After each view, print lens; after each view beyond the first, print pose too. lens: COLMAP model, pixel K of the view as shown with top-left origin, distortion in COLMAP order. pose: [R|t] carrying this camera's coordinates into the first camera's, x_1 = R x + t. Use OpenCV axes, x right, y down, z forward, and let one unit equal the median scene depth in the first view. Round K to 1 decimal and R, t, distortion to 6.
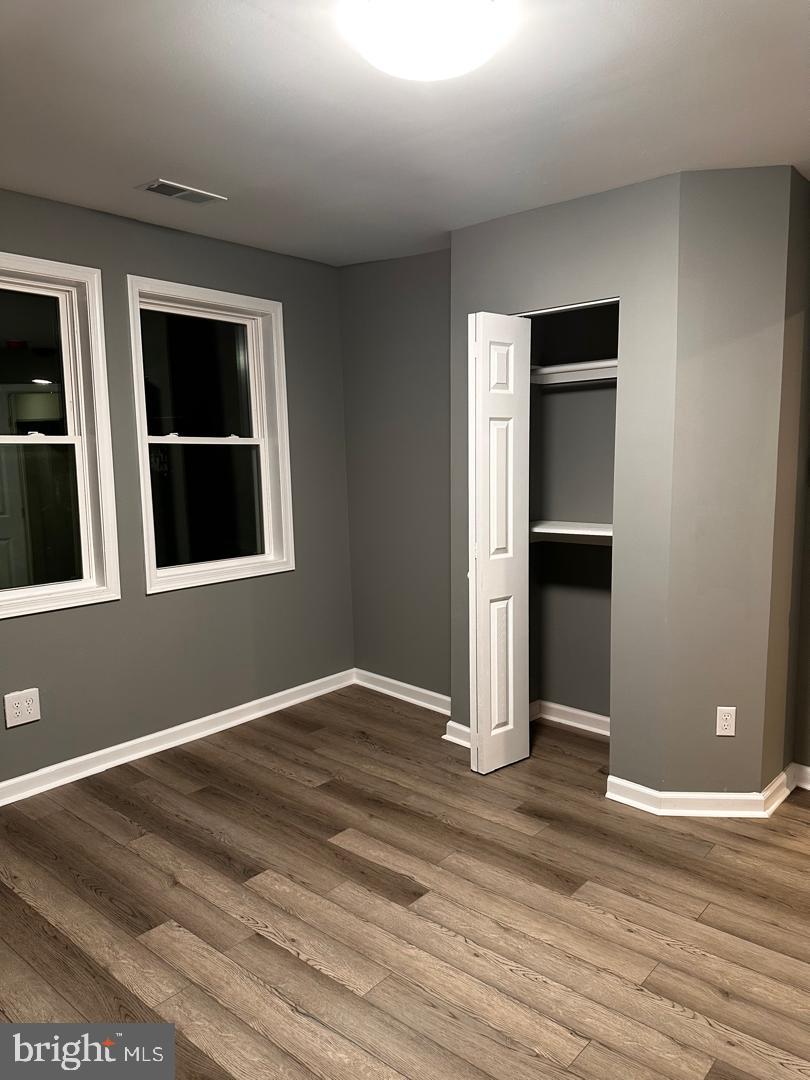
lens RADIAL K [[783.9, 0, 405.2], [0, 783.9, 533.4], [0, 0, 1]] dist [0.027770, -0.029618]
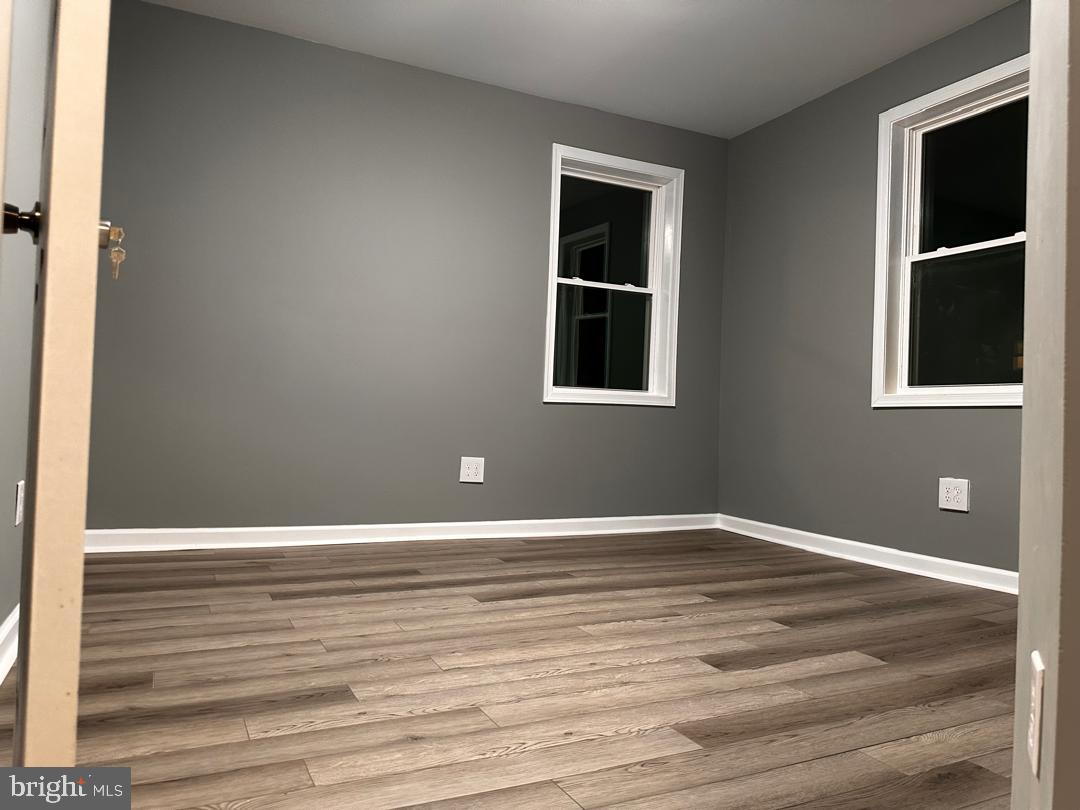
lens RADIAL K [[783.9, 0, 544.9], [0, 783.9, 405.6], [0, 0, 1]] dist [0.027770, -0.029618]
pose [[-0.393483, -0.019273, -0.919130, 0.971200], [-0.126703, 0.991376, 0.033454, 0.188518], [0.910559, 0.129620, -0.392532, 1.238025]]
